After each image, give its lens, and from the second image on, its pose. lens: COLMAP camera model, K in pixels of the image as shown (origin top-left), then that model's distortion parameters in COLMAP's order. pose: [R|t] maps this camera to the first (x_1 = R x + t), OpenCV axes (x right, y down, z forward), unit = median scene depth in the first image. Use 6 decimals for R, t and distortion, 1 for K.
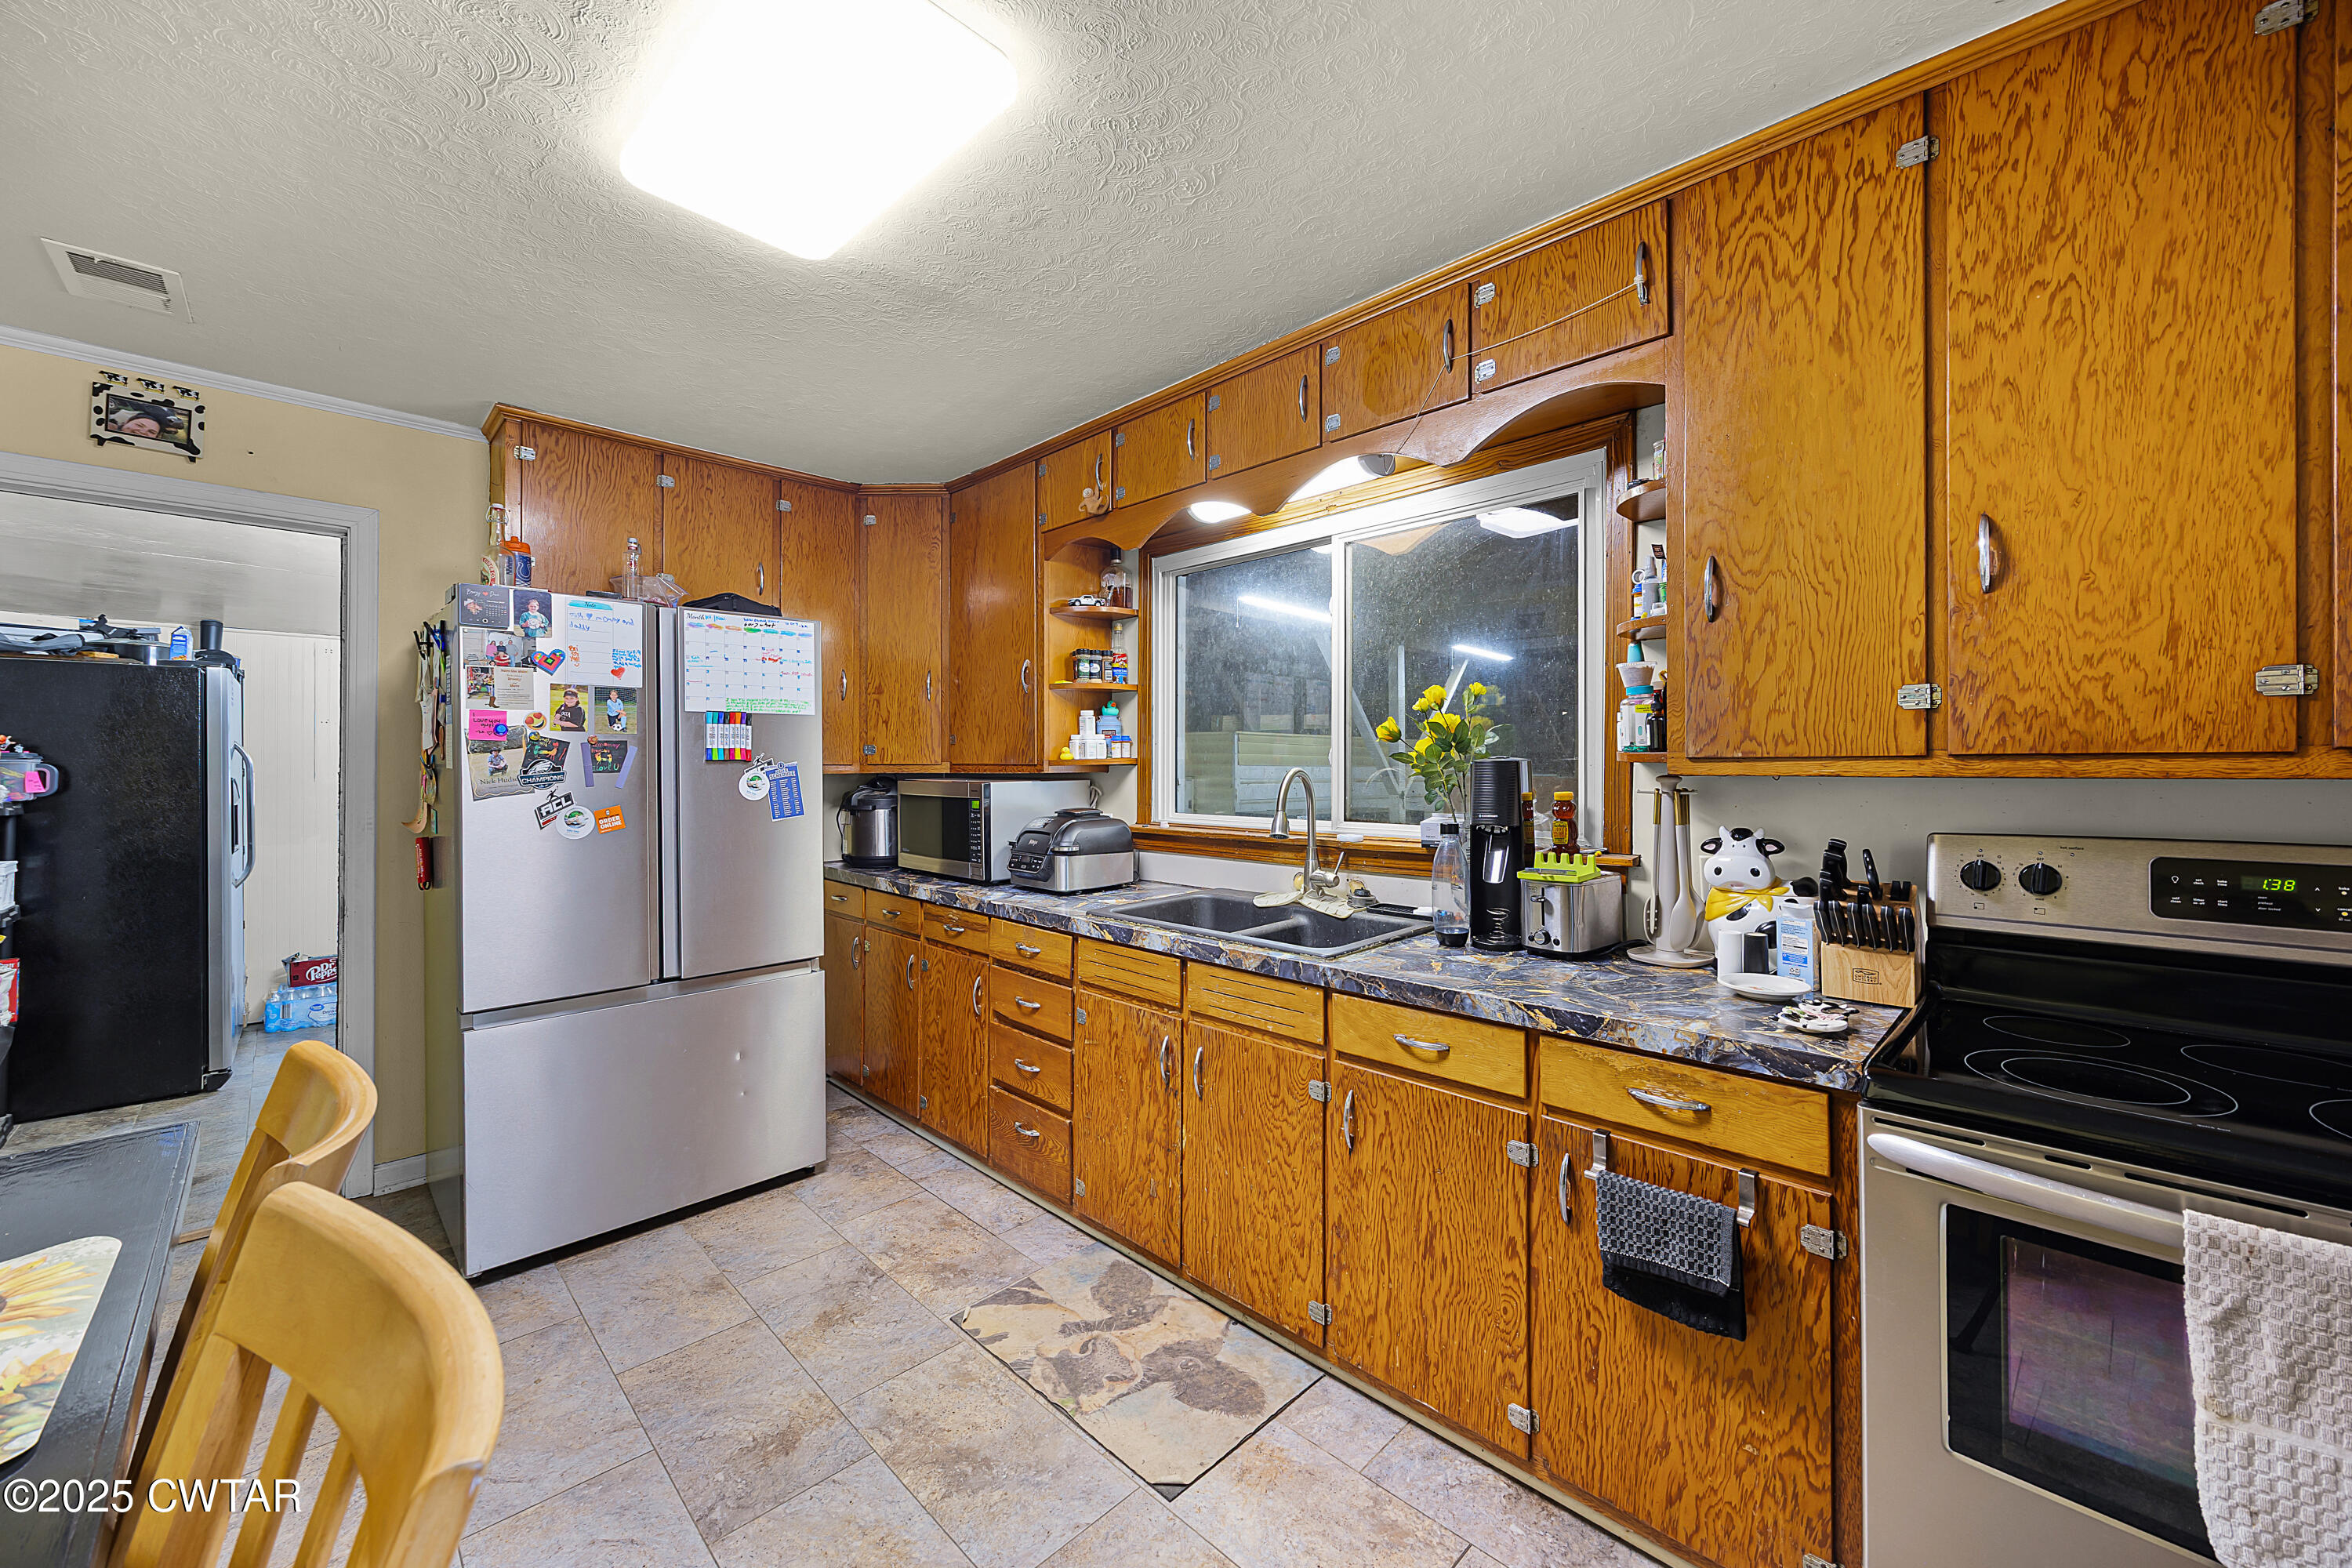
lens RADIAL K [[909.3, 0, 1166.0], [0, 909.3, 773.4], [0, 0, 1]] dist [-0.002224, -0.000166]
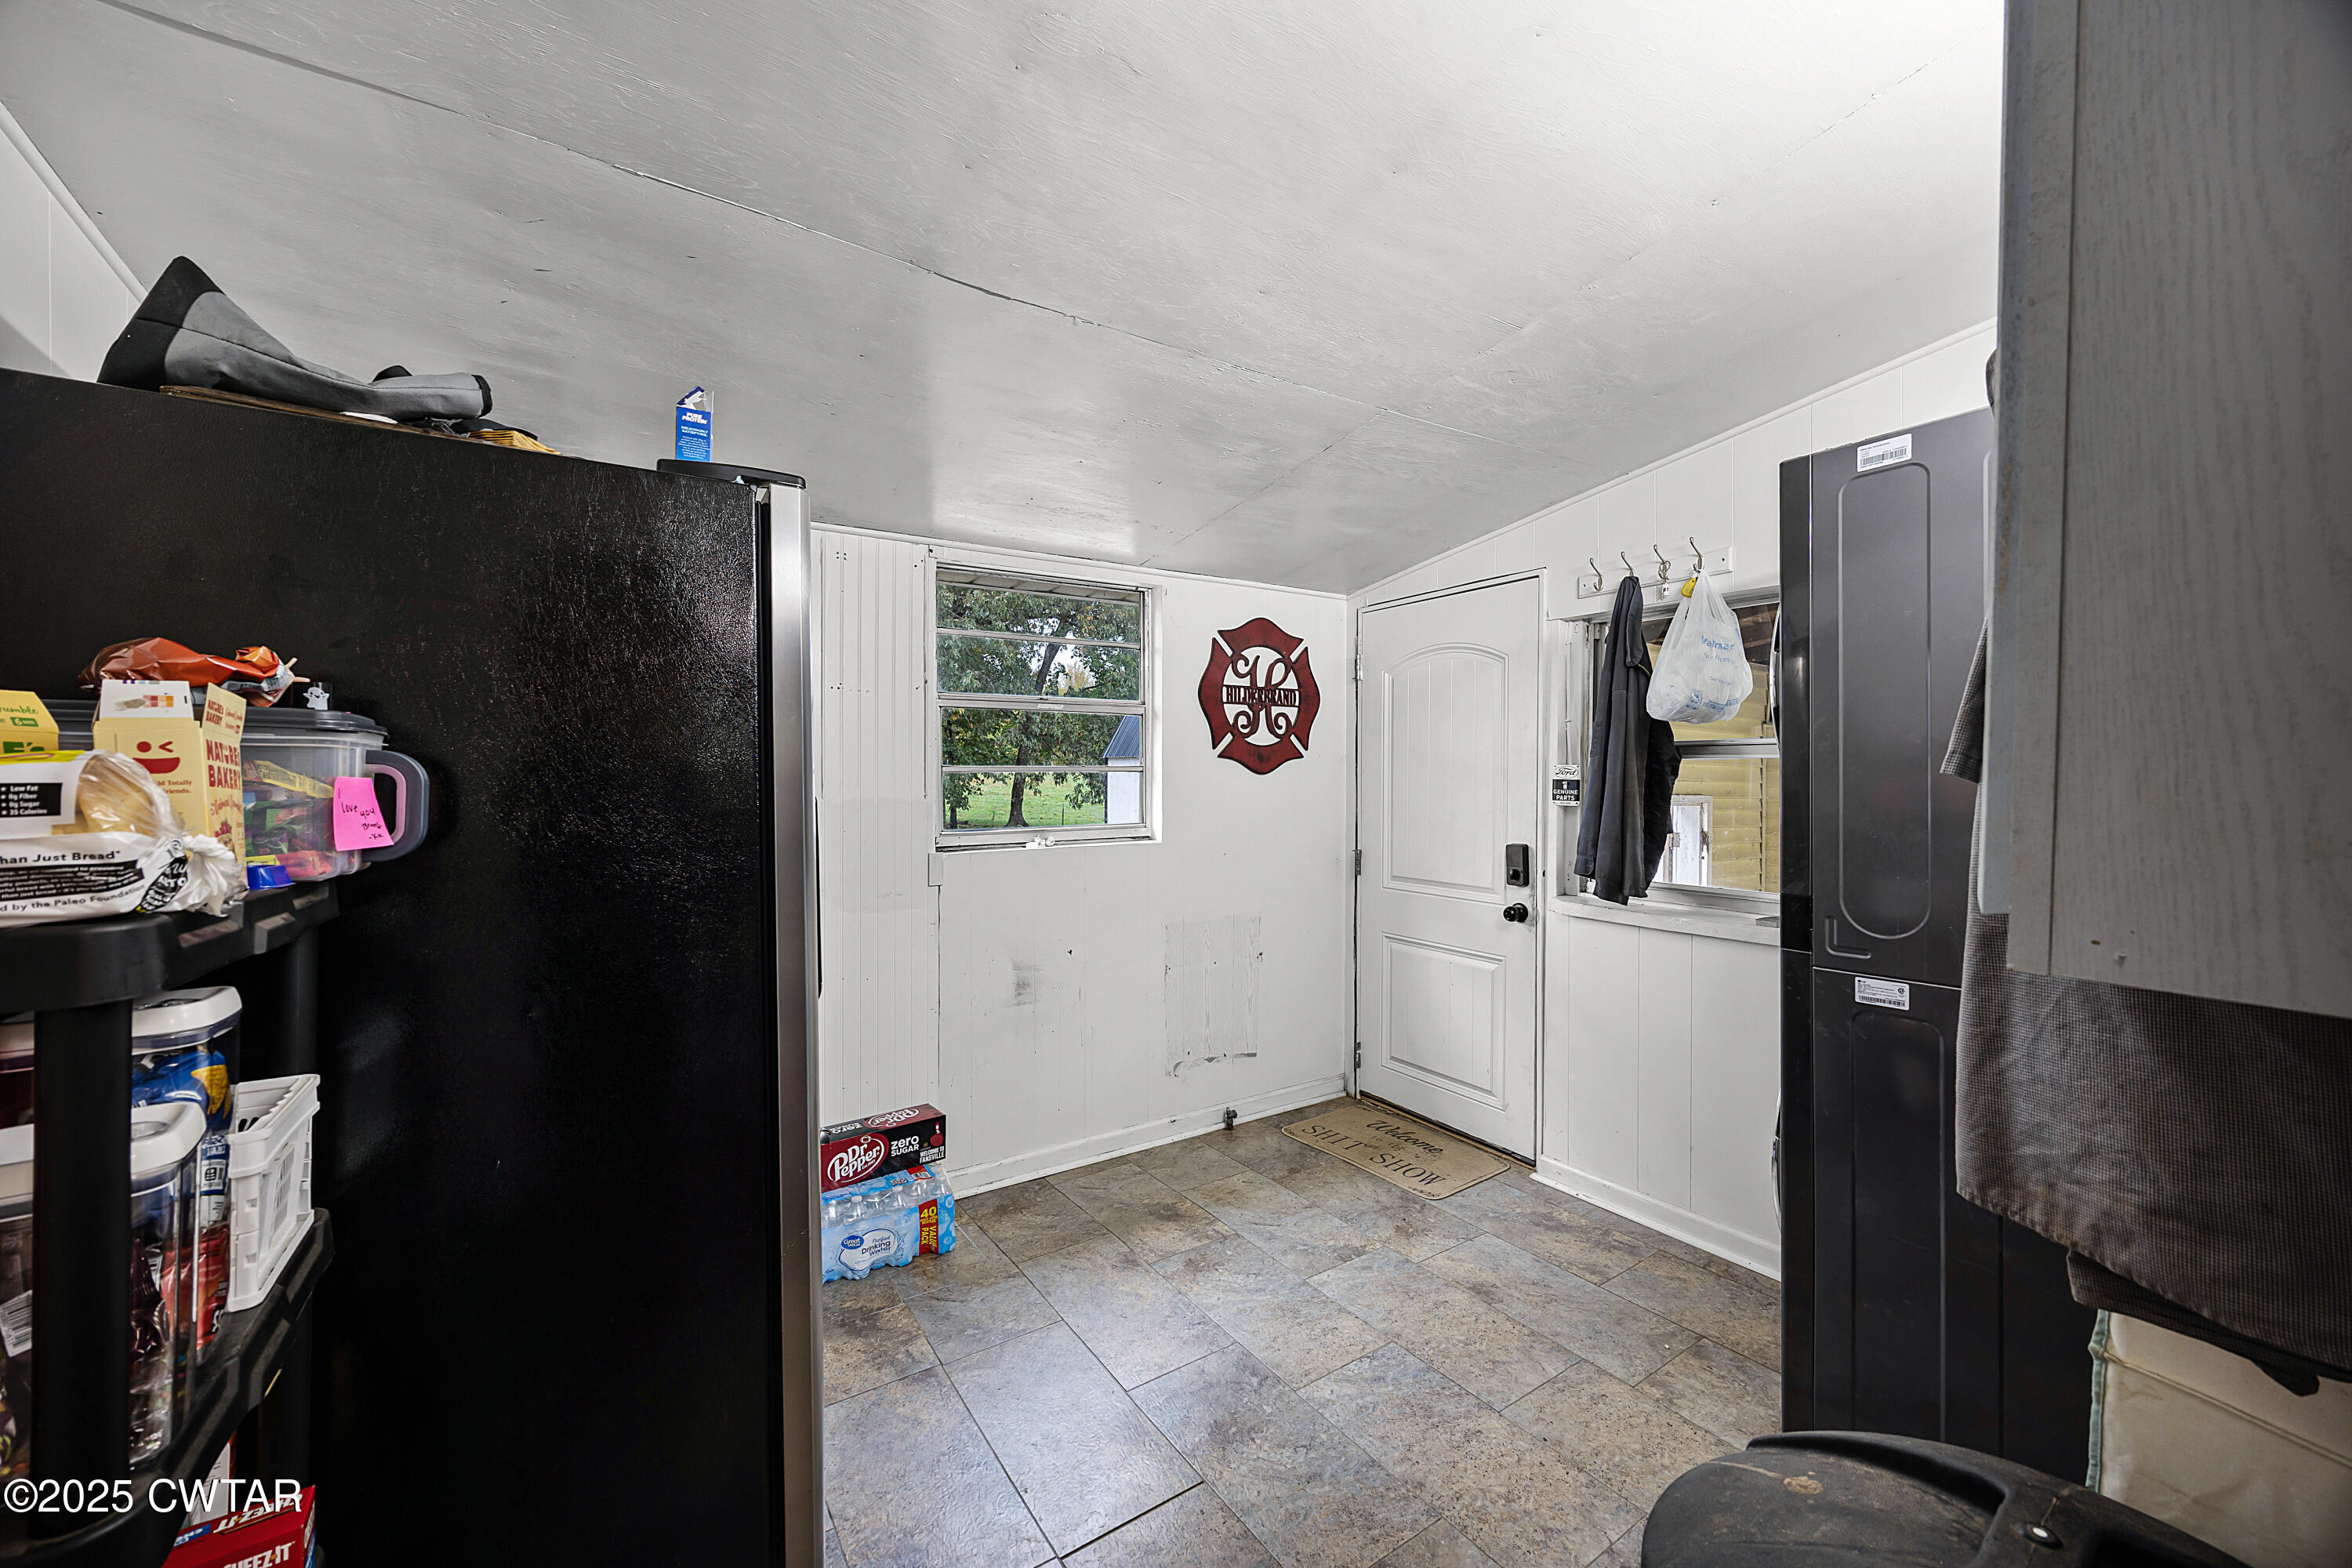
lens RADIAL K [[909.3, 0, 1188.9], [0, 909.3, 778.9], [0, 0, 1]] dist [-0.002224, -0.000166]
pose [[0.979187, 0.001832, -0.202954, -0.924143], [-0.000217, 0.999968, 0.007979, -0.003877], [0.202962, -0.007769, 0.979156, 0.764416]]
